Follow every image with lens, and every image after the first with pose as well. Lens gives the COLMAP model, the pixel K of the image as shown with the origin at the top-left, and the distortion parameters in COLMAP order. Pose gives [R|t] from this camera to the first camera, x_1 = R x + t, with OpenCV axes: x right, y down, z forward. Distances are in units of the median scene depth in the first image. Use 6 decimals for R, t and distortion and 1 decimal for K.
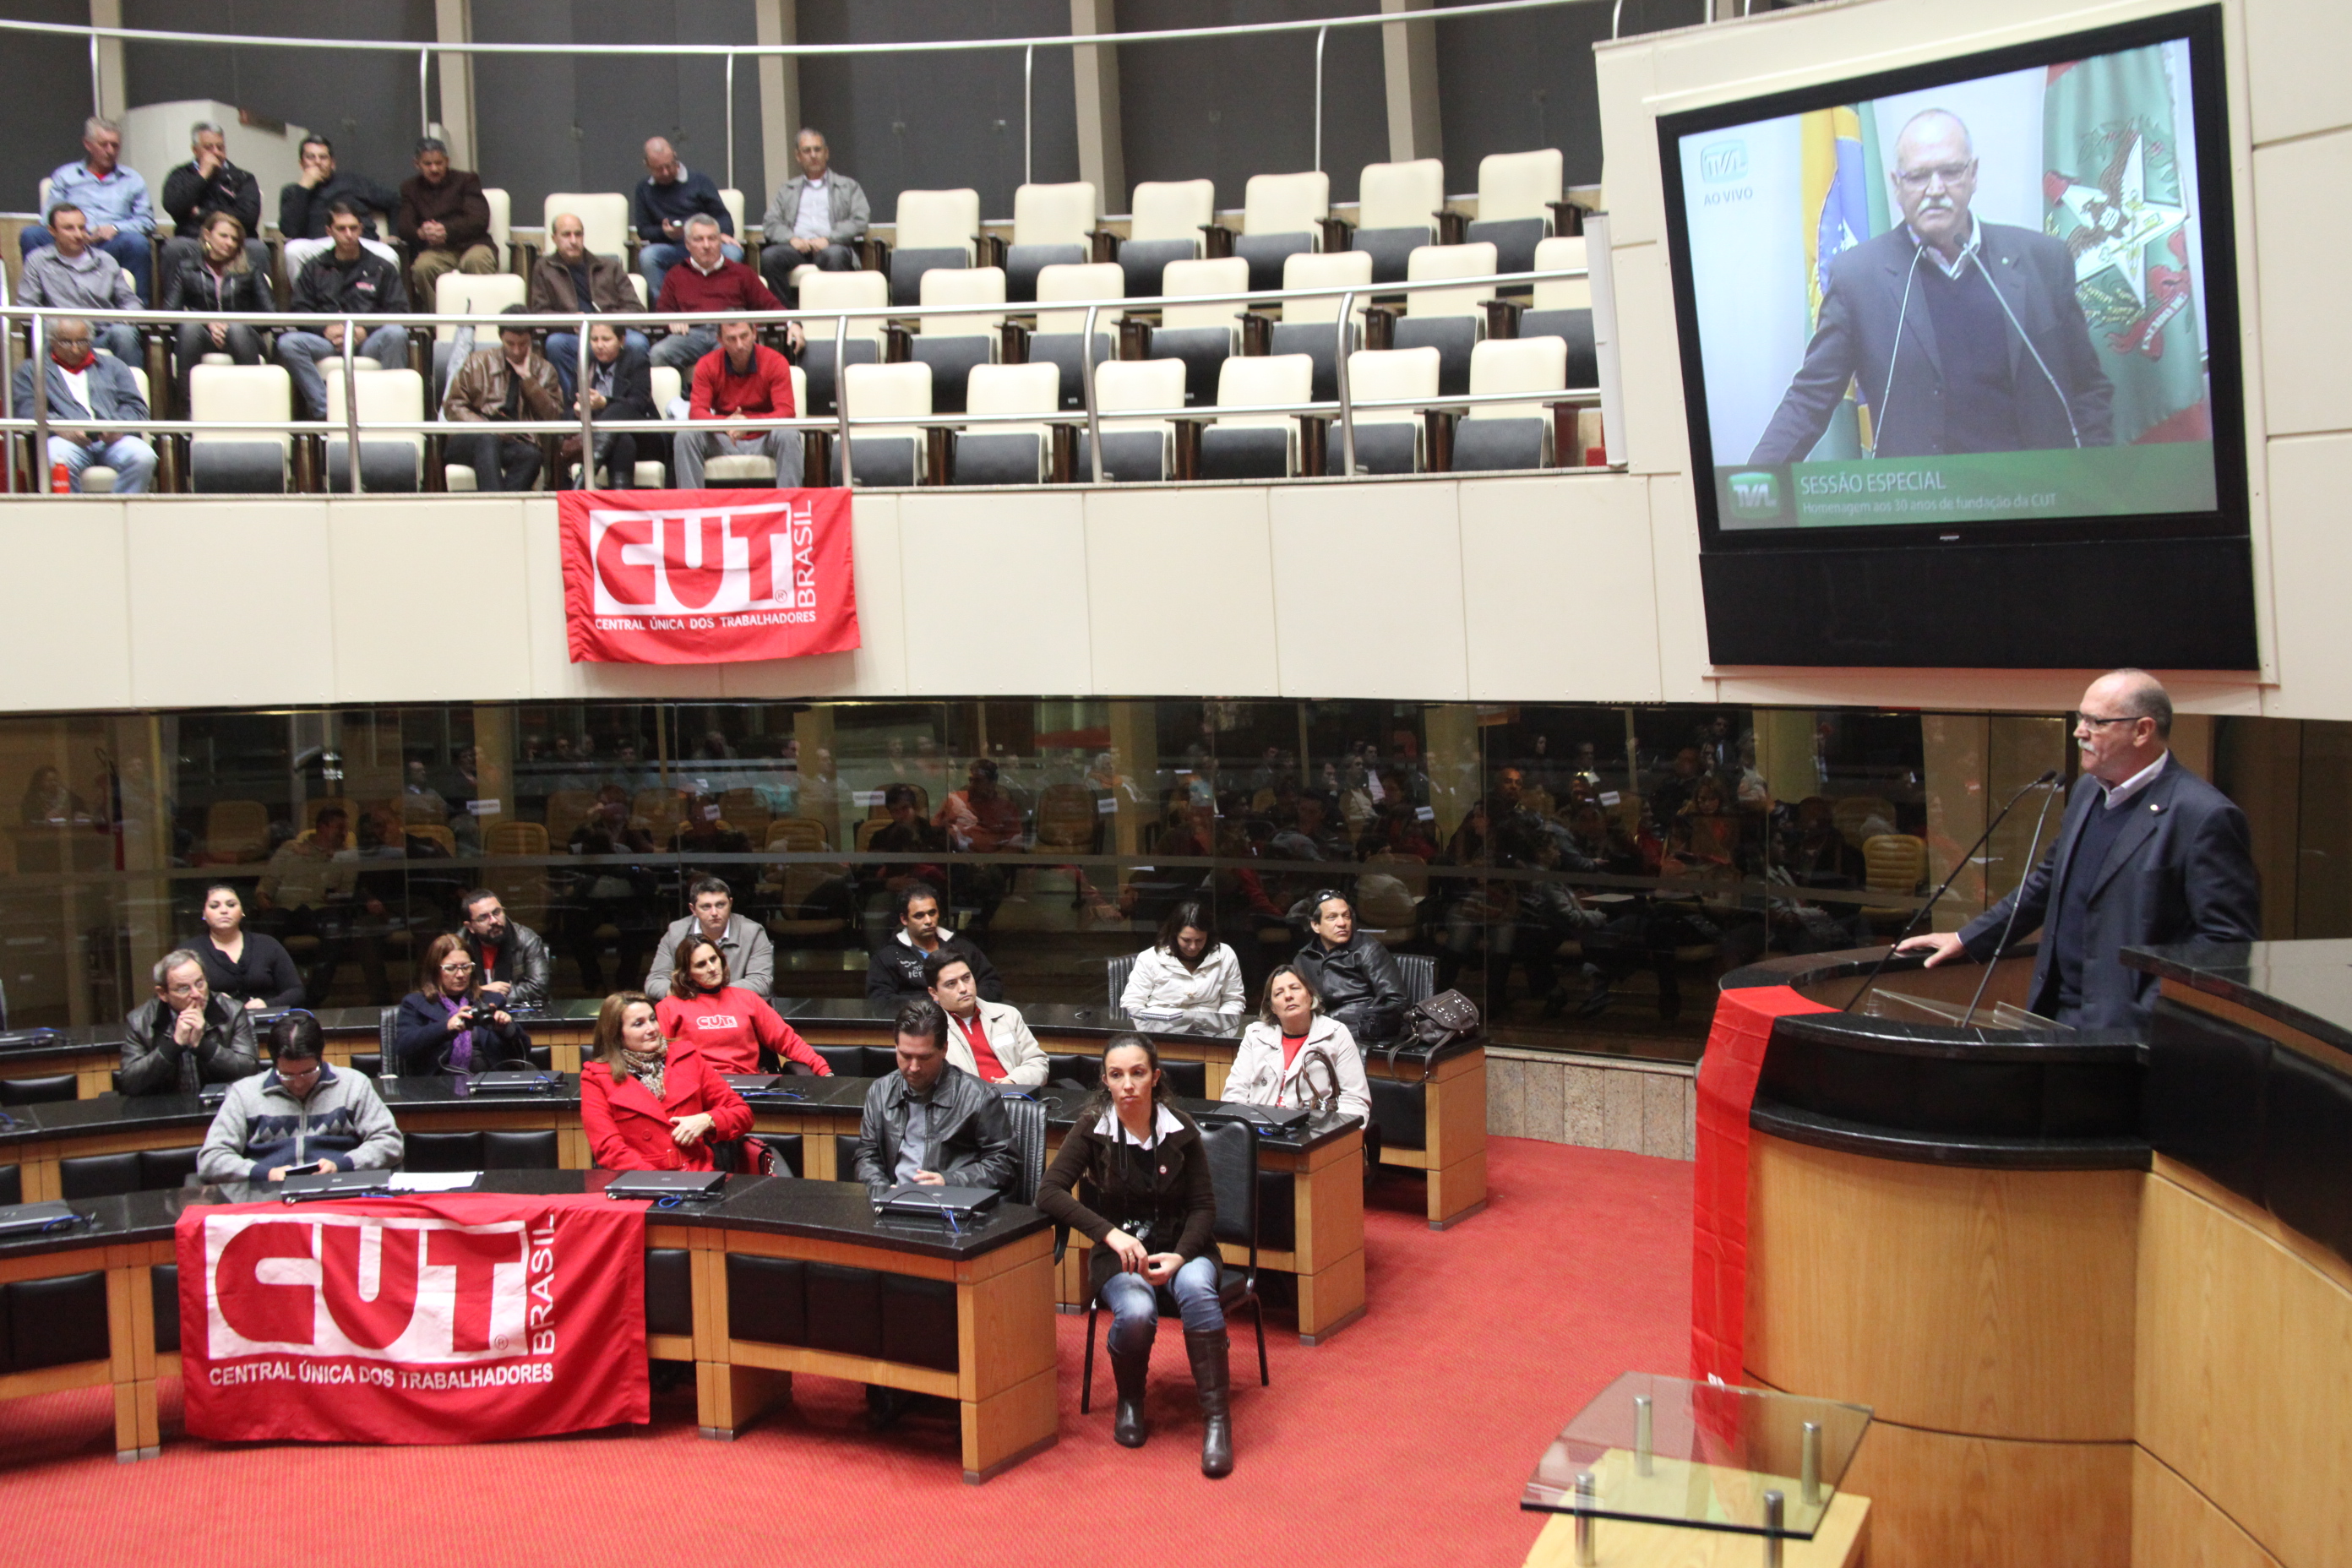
lens RADIAL K [[2429.1, 0, 1176.0], [0, 2429.1, 784.0], [0, 0, 1]] dist [-0.035351, 0.071945]
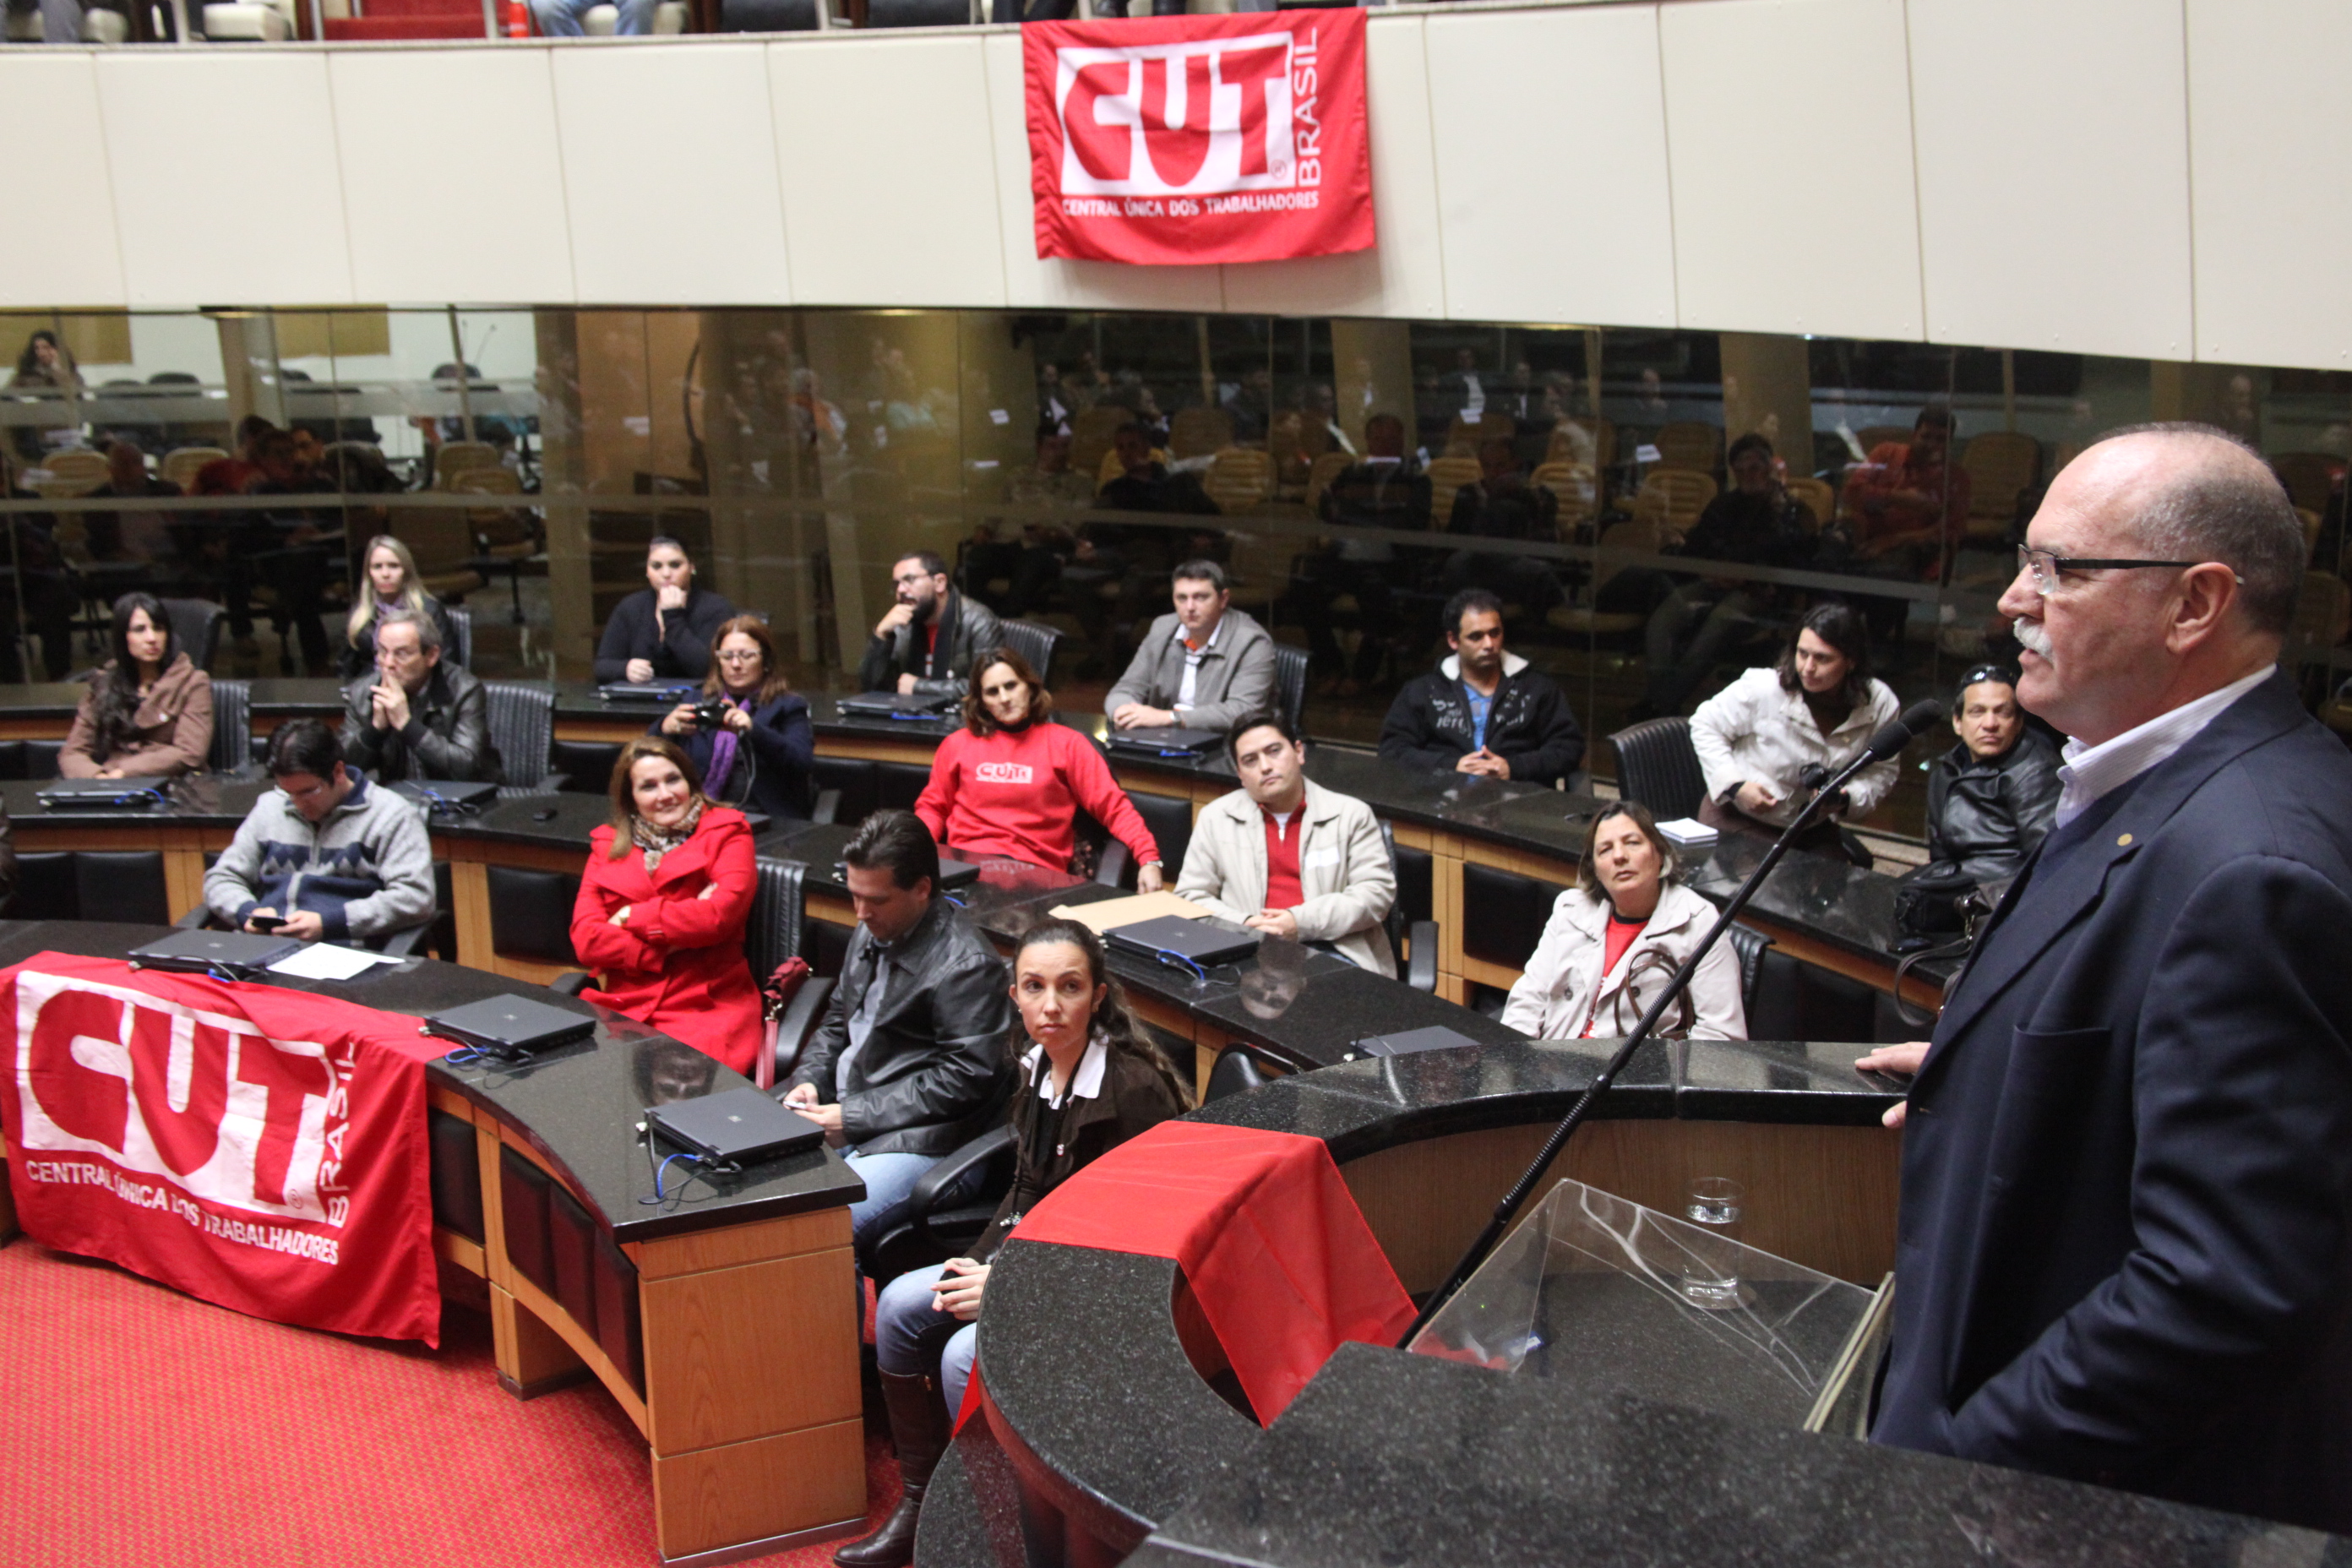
lens RADIAL K [[2716.2, 0, 1195.7], [0, 2716.2, 759.8], [0, 0, 1]] dist [-0.000711, 0.024396]
pose [[0.840189, 0.118718, -0.529140, 0.252871], [-0.044035, 0.987457, 0.151624, -0.027020], [0.540503, -0.104092, 0.834878, 0.314786]]
